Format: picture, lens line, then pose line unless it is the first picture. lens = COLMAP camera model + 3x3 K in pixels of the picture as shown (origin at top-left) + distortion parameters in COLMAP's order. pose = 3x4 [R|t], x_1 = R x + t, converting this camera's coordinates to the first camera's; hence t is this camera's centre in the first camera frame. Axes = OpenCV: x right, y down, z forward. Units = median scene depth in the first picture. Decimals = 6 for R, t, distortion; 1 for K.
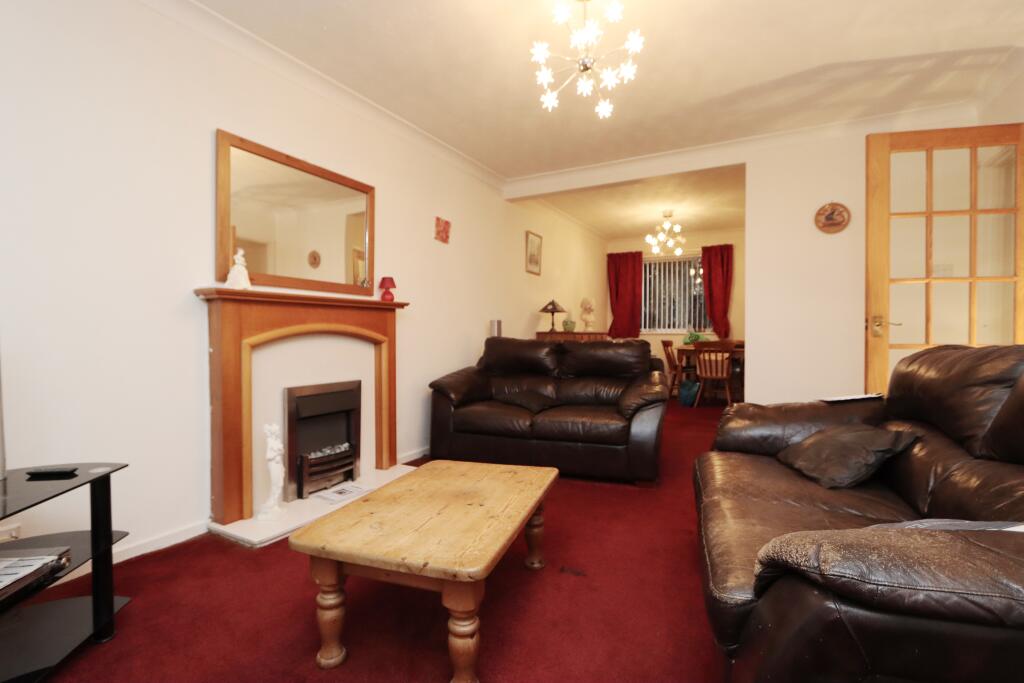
lens RADIAL K [[478.8, 0, 511.6], [0, 478.8, 337.6], [0, 0, 1]] dist [-0.016861, -0.000107]
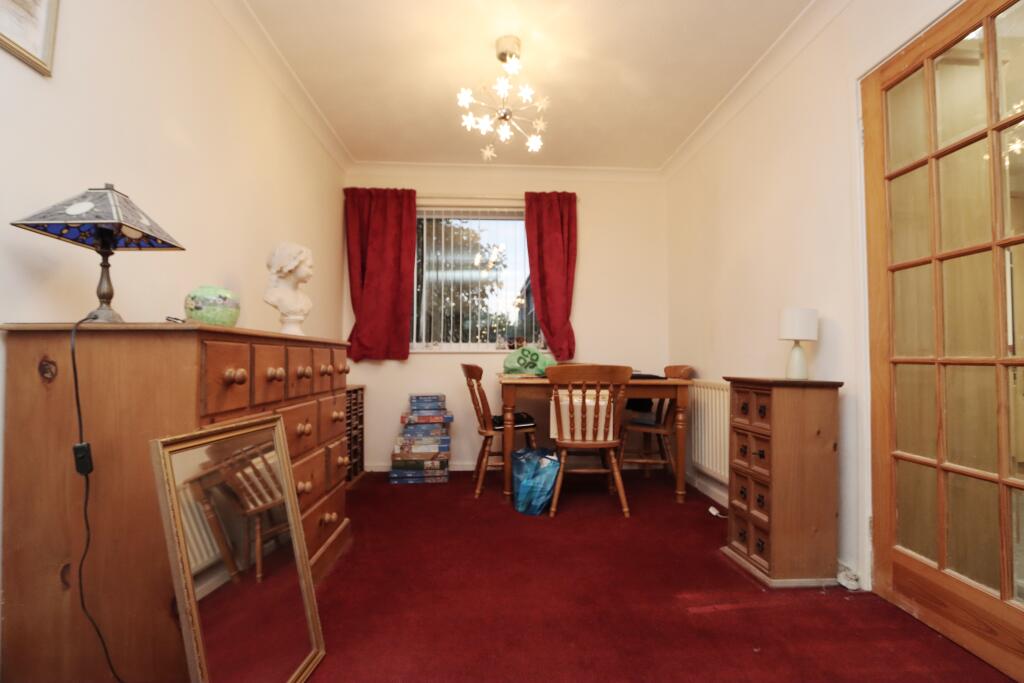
lens RADIAL K [[478.8, 0, 511.6], [0, 478.8, 337.6], [0, 0, 1]] dist [-0.016861, -0.000107]
pose [[0.853116, 0.020928, 0.521302, 0.127501], [0.008658, 0.998490, -0.054253, 0.005989], [-0.521650, 0.050798, 0.851646, 0.672463]]
